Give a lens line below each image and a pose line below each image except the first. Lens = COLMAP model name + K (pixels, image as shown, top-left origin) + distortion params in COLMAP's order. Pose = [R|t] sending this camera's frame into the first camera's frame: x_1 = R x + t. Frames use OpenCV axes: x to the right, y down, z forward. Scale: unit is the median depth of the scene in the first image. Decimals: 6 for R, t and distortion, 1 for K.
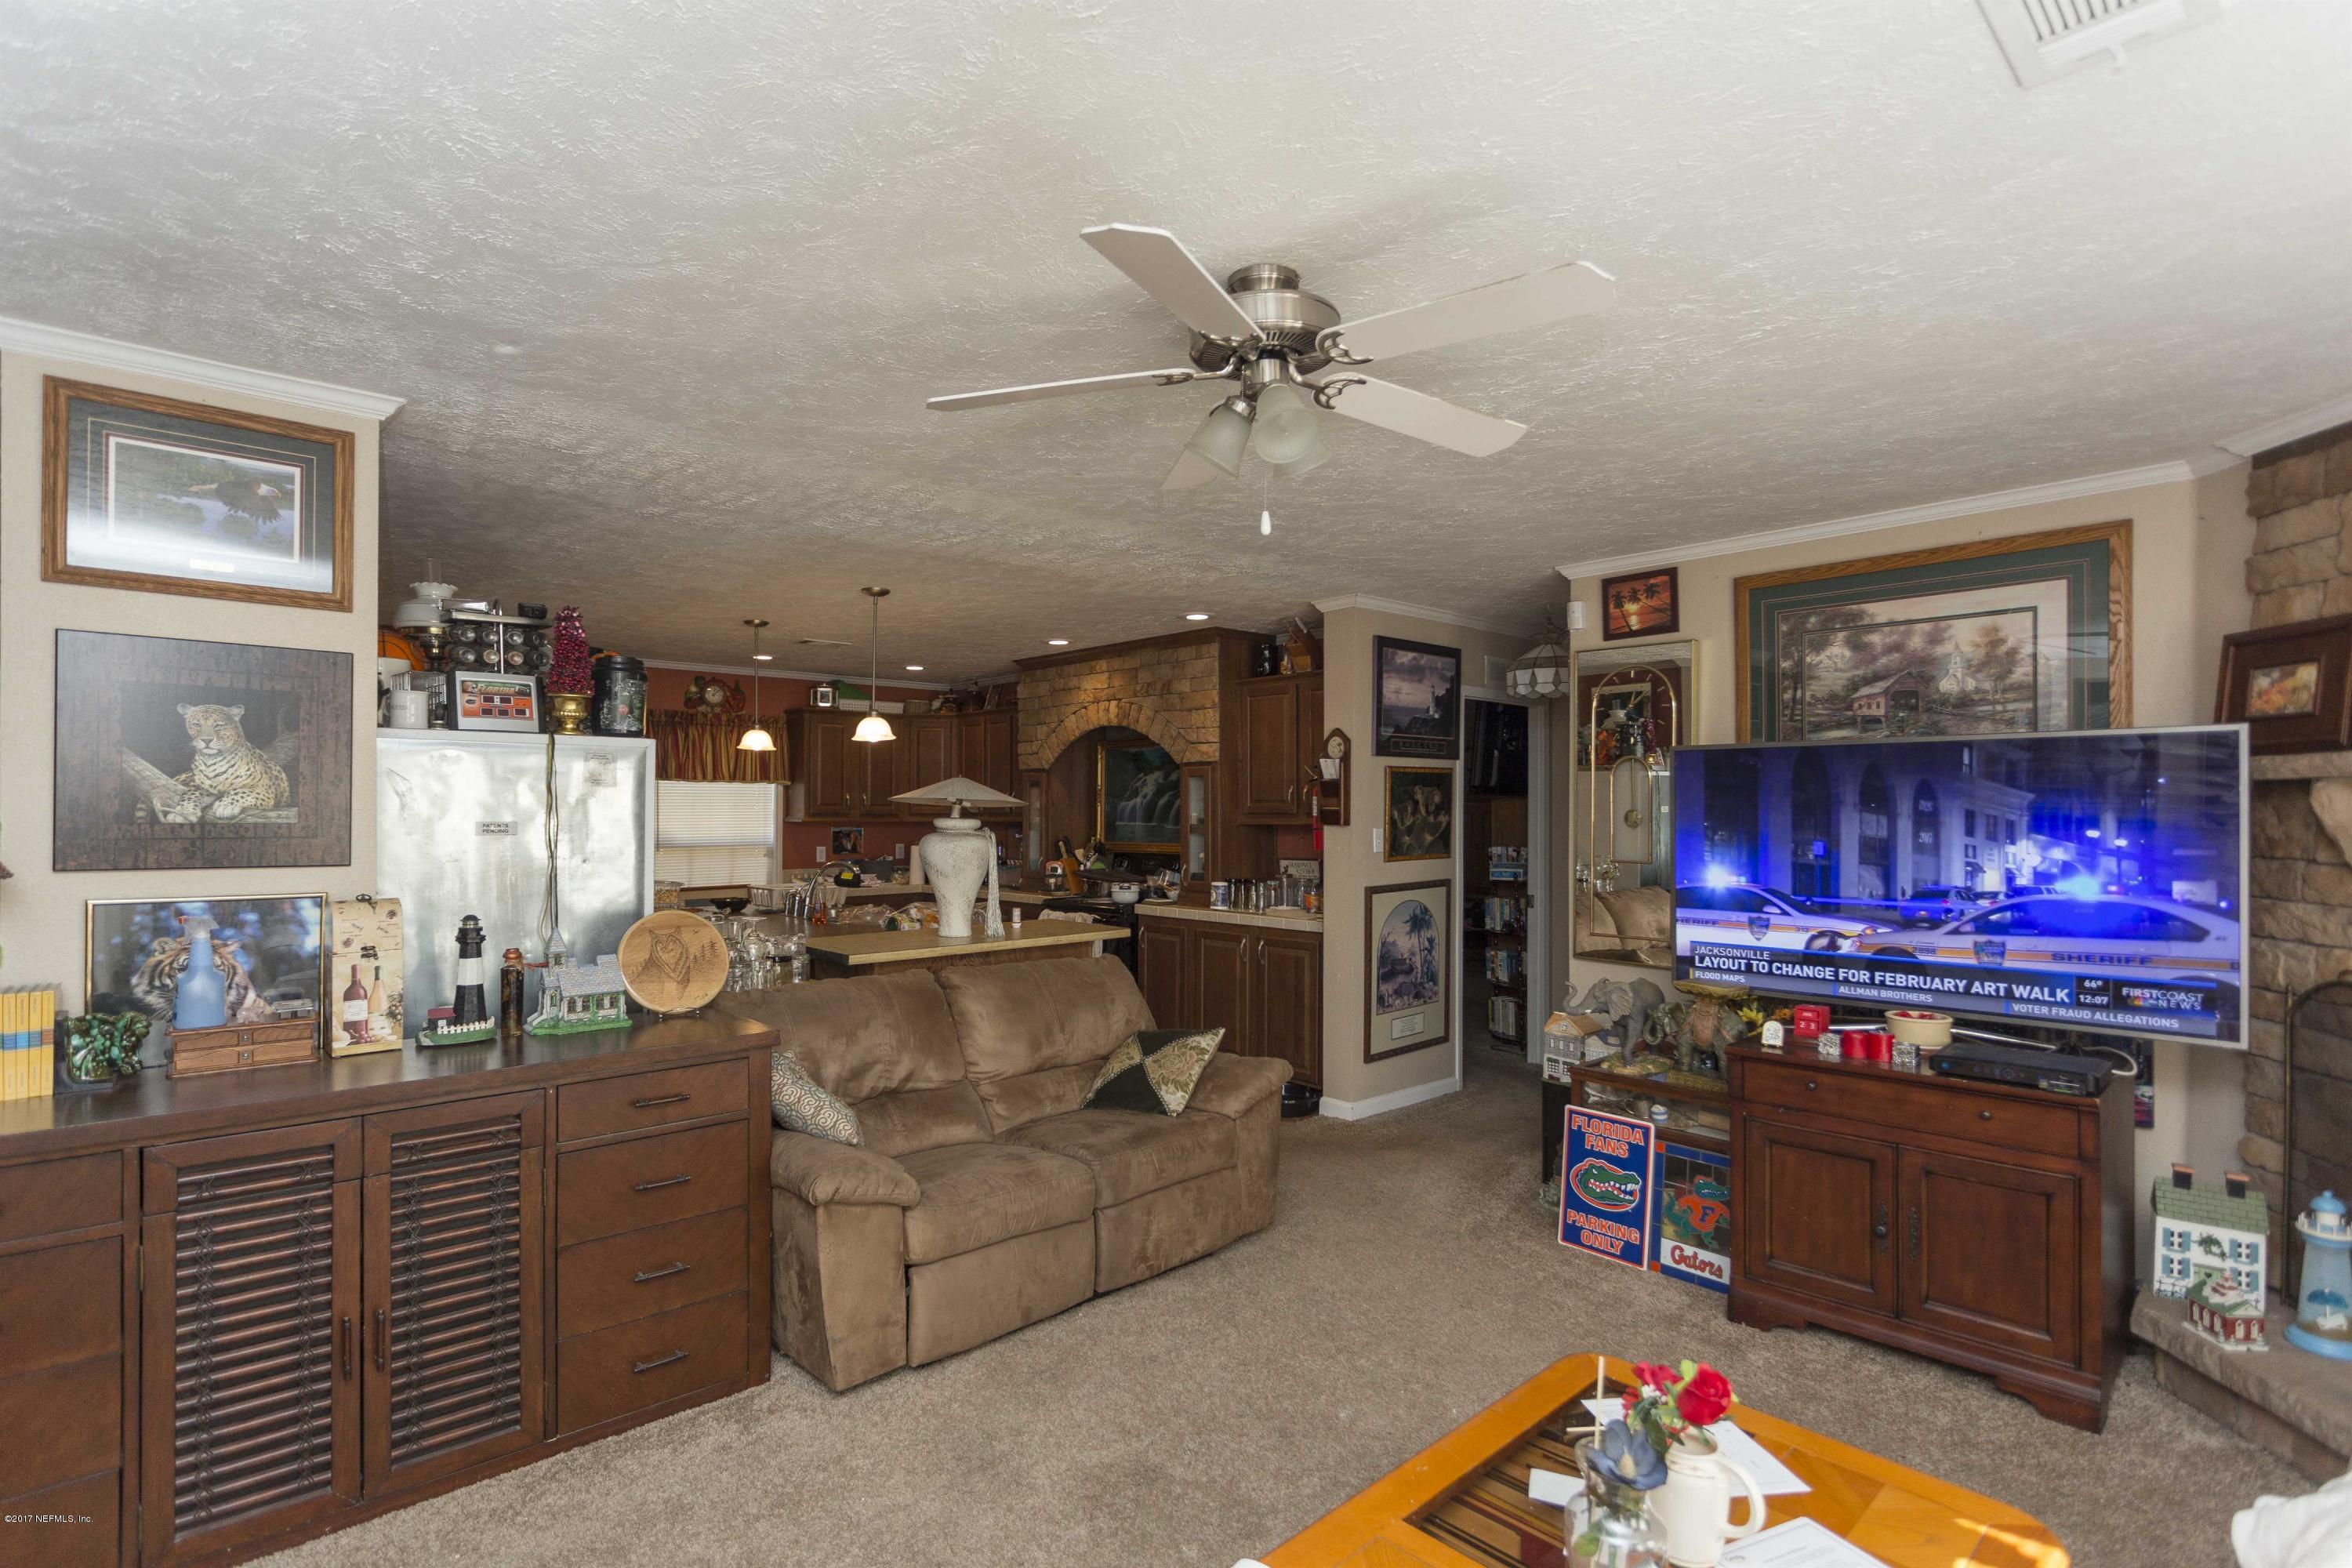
lens RADIAL K [[1145.0, 0, 1175.9], [0, 1145.0, 812.2], [0, 0, 1]] dist [0.002491, 0.001071]
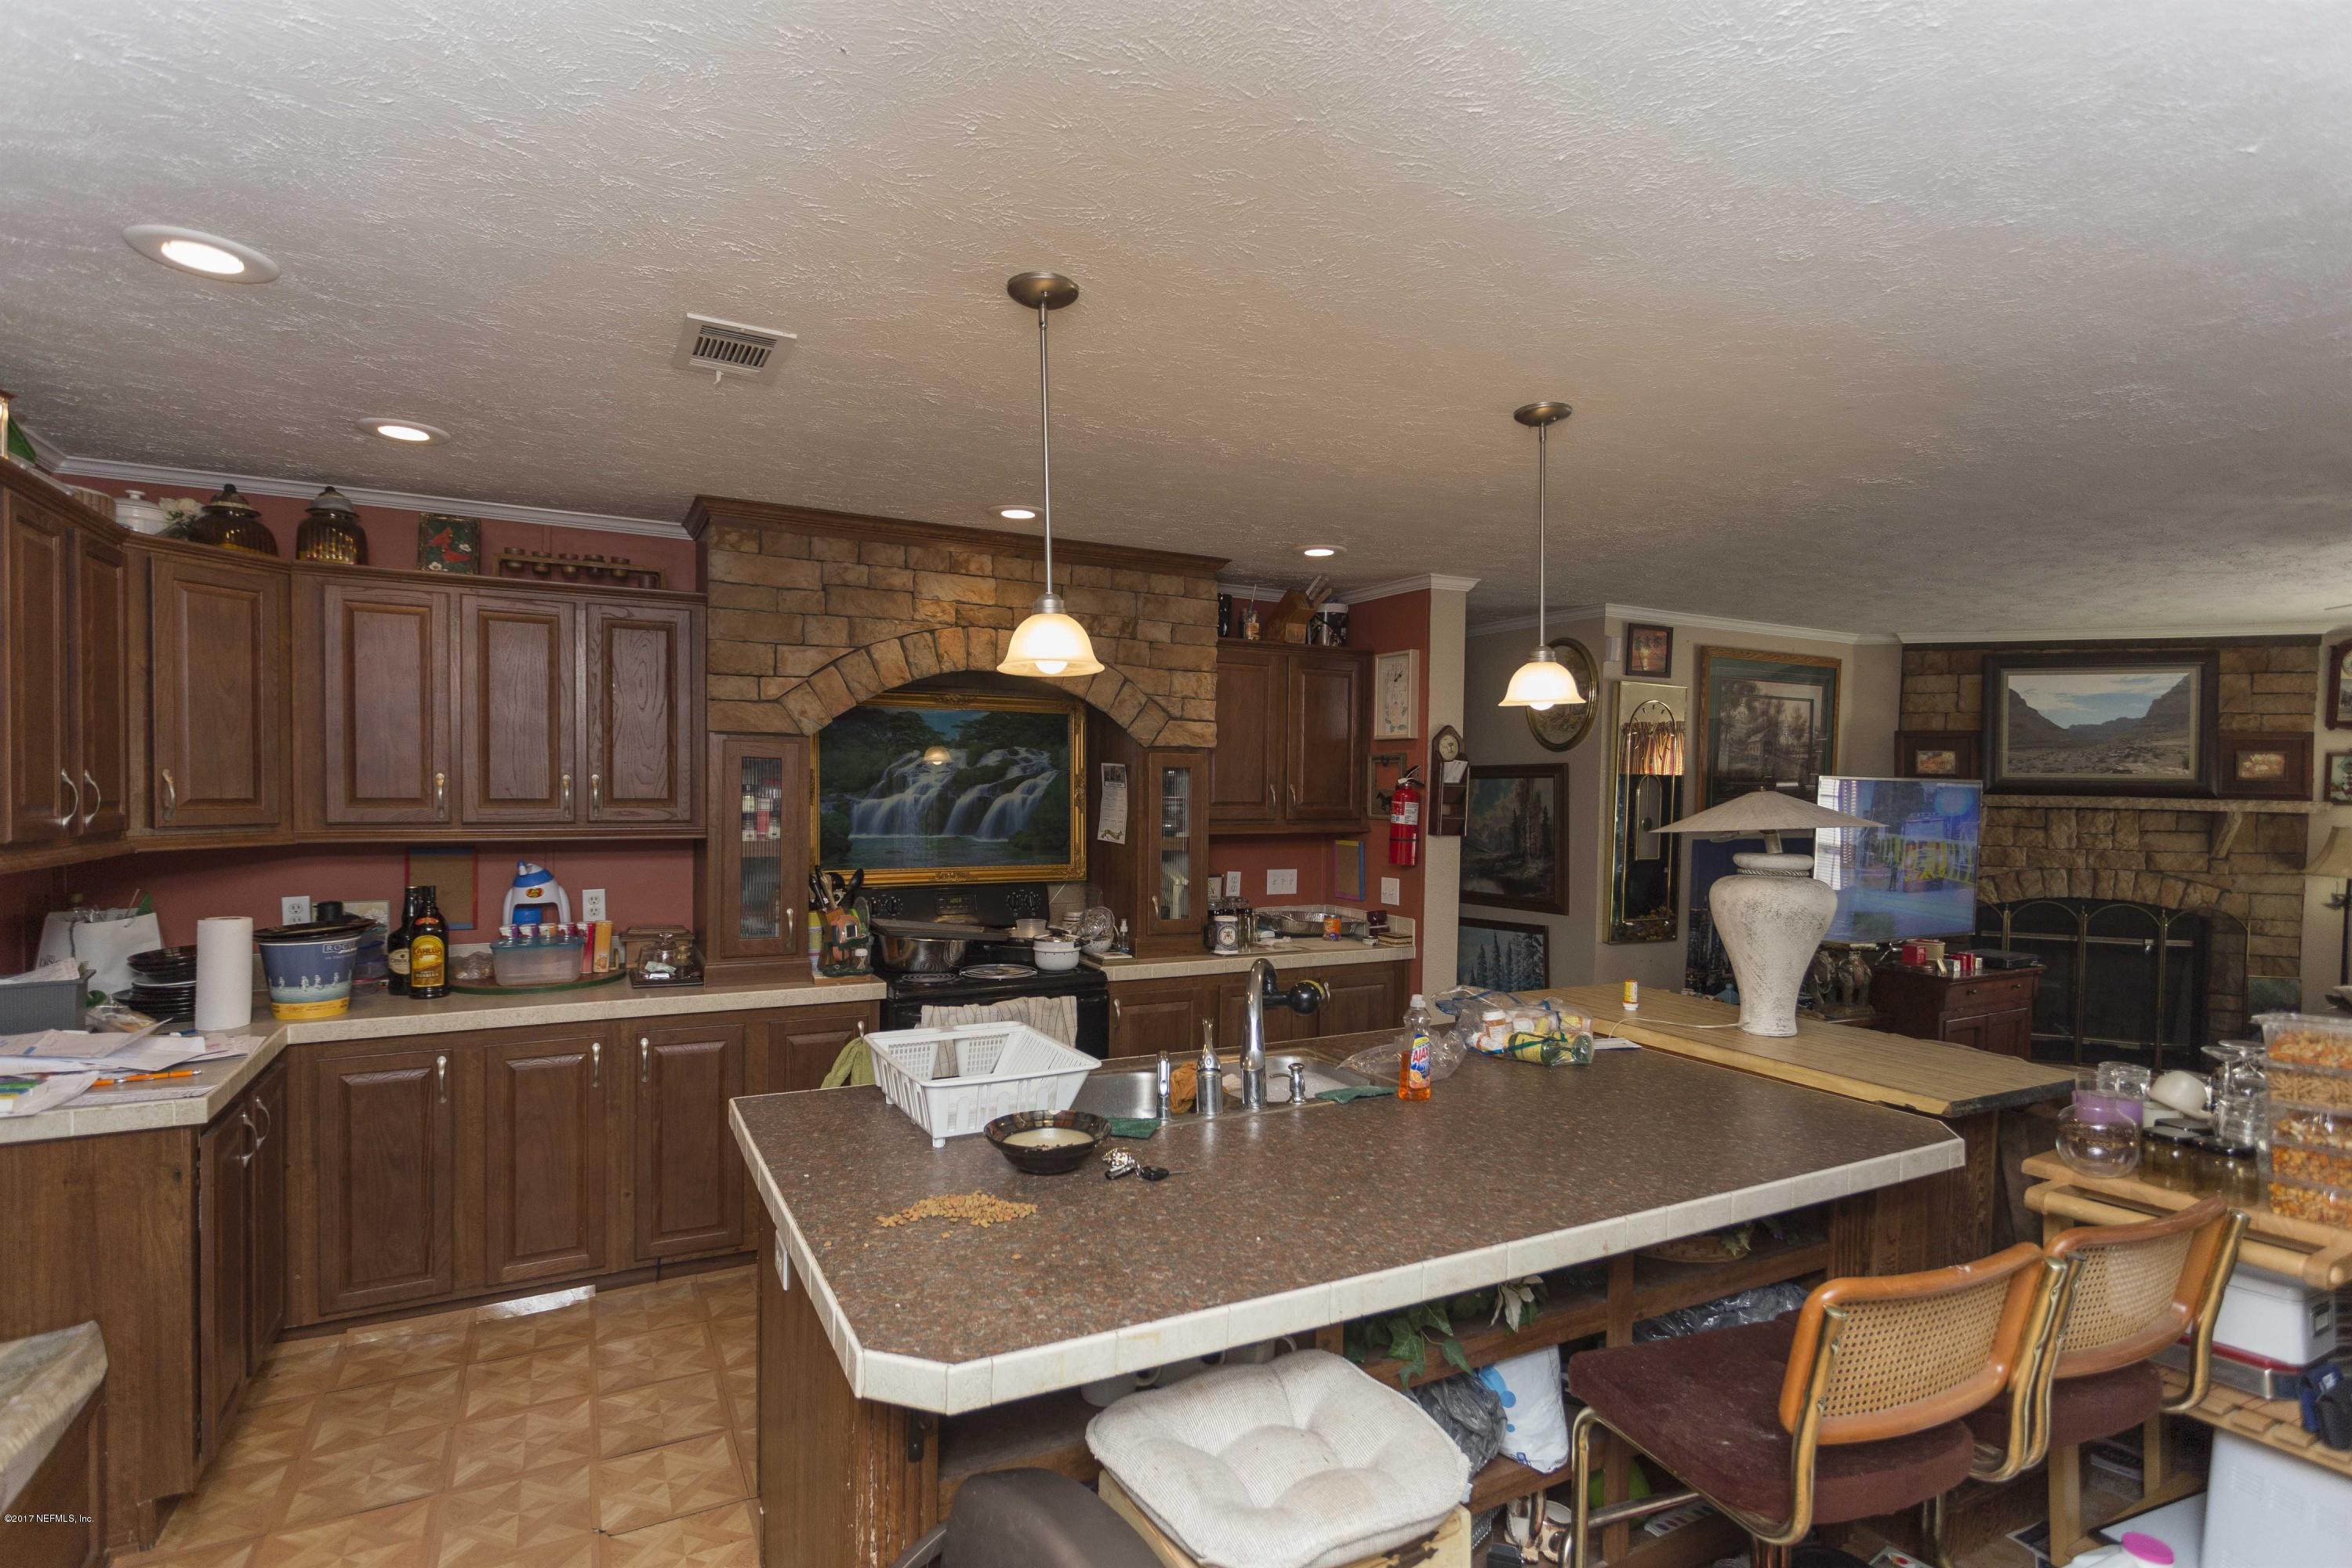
lens RADIAL K [[1145.0, 0, 1175.9], [0, 1145.0, 812.2], [0, 0, 1]] dist [0.002491, 0.001071]
pose [[0.259100, -0.017461, 0.965693, -1.089575], [-0.012915, 0.999685, 0.021541, -0.032130], [-0.965764, -0.018053, 0.258793, 1.381811]]
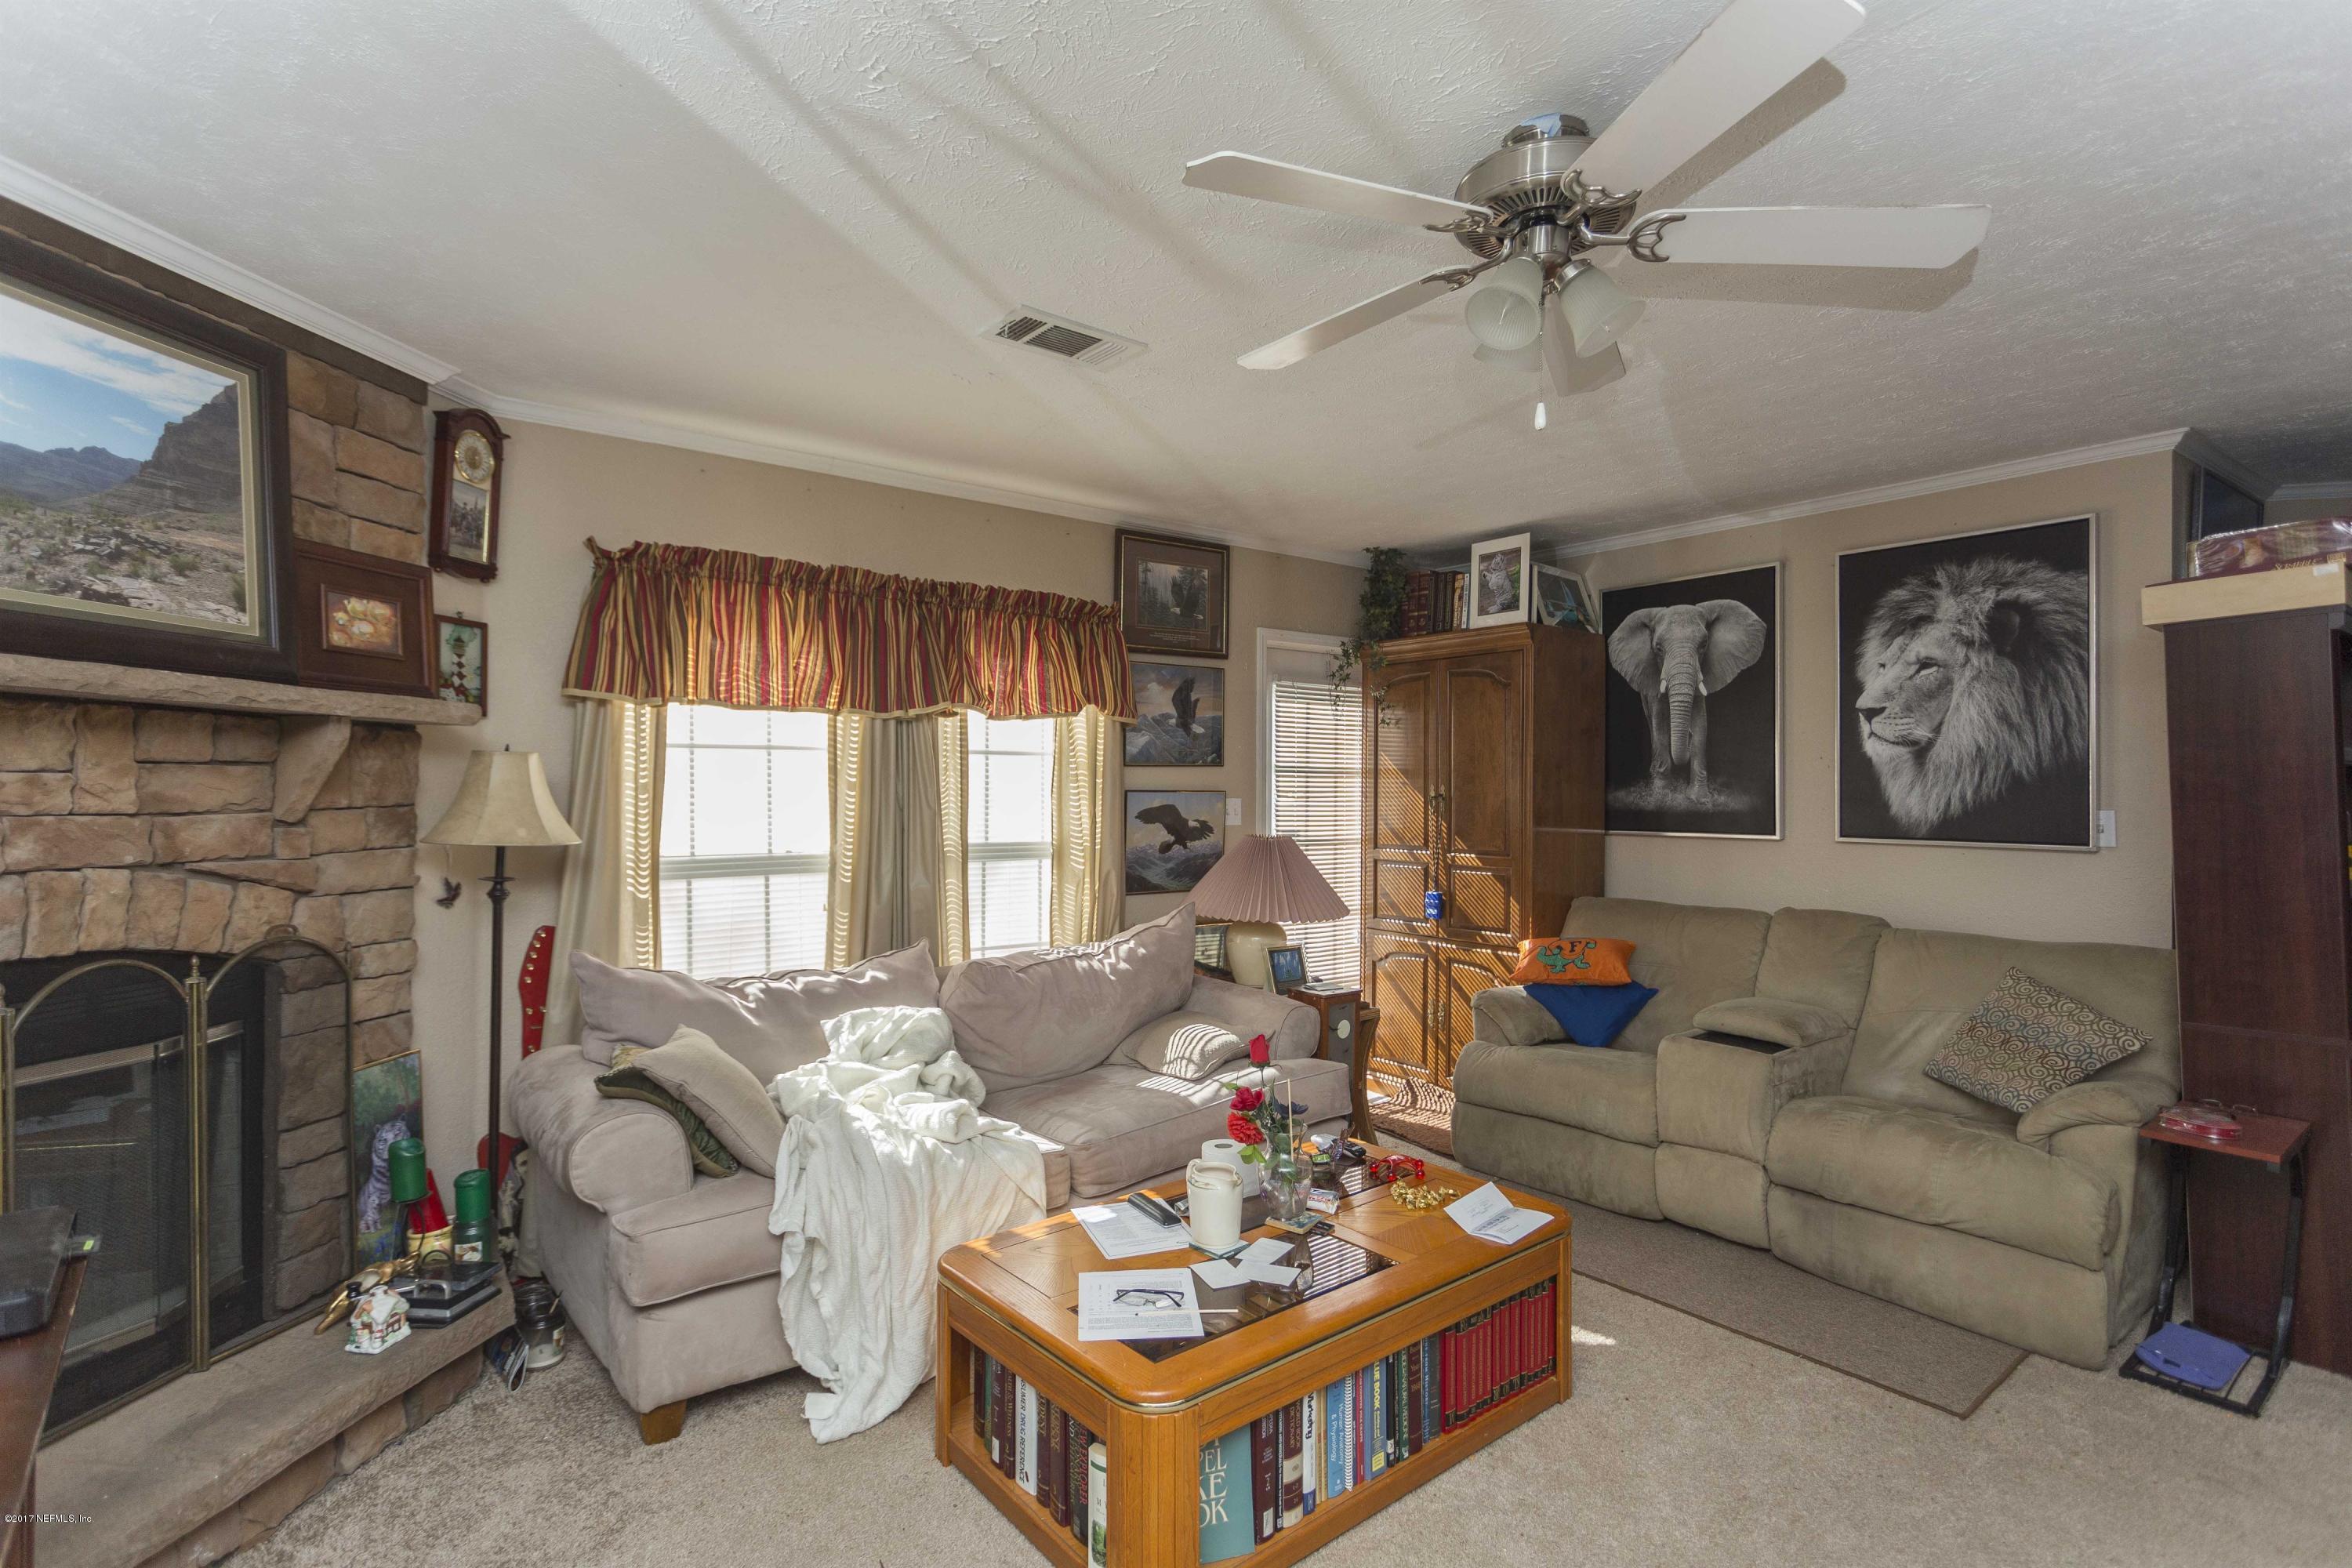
lens RADIAL K [[1135.6, 0, 1176.0], [0, 1135.6, 784.0], [0, 0, 1]] dist [0.017502, 0.000152]
pose [[-0.997464, -0.004786, 0.071017, 0.162323], [-0.004942, 0.999986, -0.002013, 0.019442], [-0.071006, -0.002358, -0.997473, 1.078666]]
